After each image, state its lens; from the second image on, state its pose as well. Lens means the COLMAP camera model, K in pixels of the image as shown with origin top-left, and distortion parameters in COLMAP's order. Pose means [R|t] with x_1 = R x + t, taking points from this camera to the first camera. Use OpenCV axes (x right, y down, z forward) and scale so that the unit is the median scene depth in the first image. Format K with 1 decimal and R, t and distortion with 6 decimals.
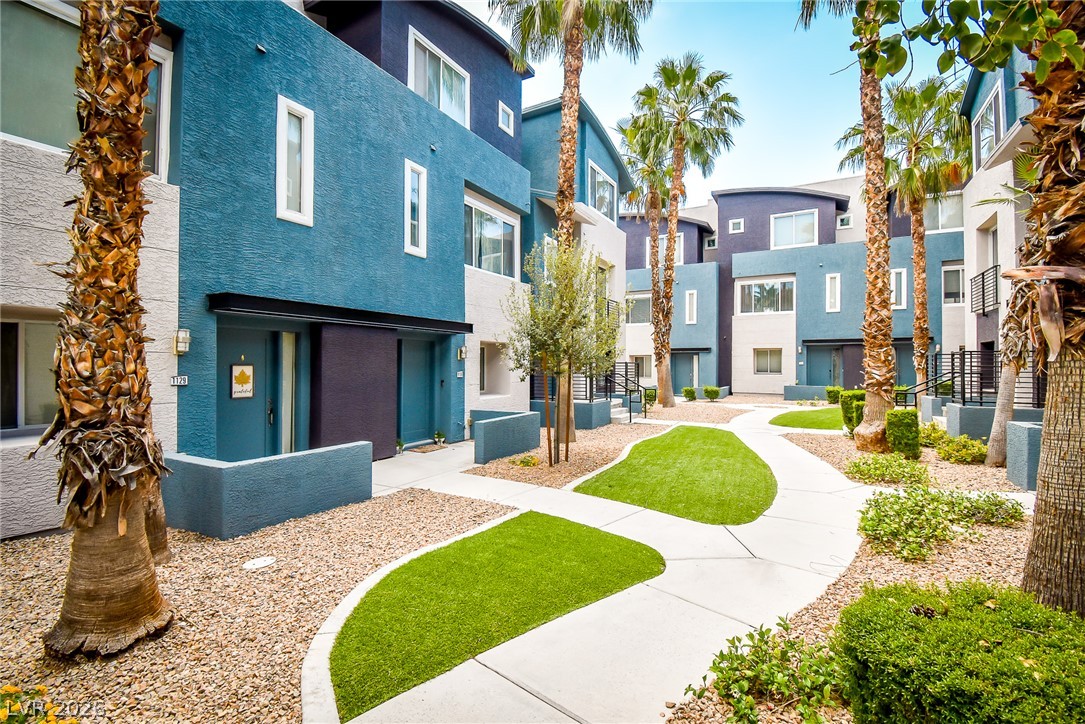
lens RADIAL K [[476.4, 0, 546.4], [0, 476.4, 359.3], [0, 0, 1]] dist [-0.000531, -0.000061]
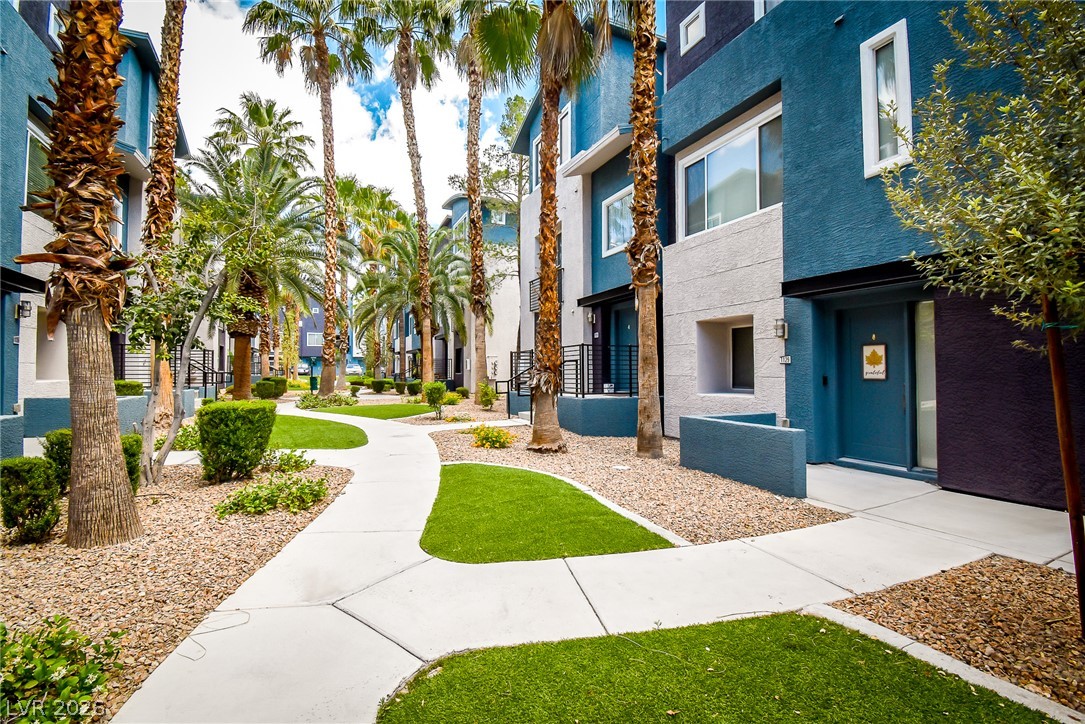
lens RADIAL K [[476.4, 0, 546.4], [0, 476.4, 359.3], [0, 0, 1]] dist [-0.000531, -0.000061]
pose [[-0.587058, -0.021504, -0.809259, 0.521422], [0.008863, 0.999417, -0.032986, 0.068315], [0.809497, -0.026538, -0.586525, 1.059862]]
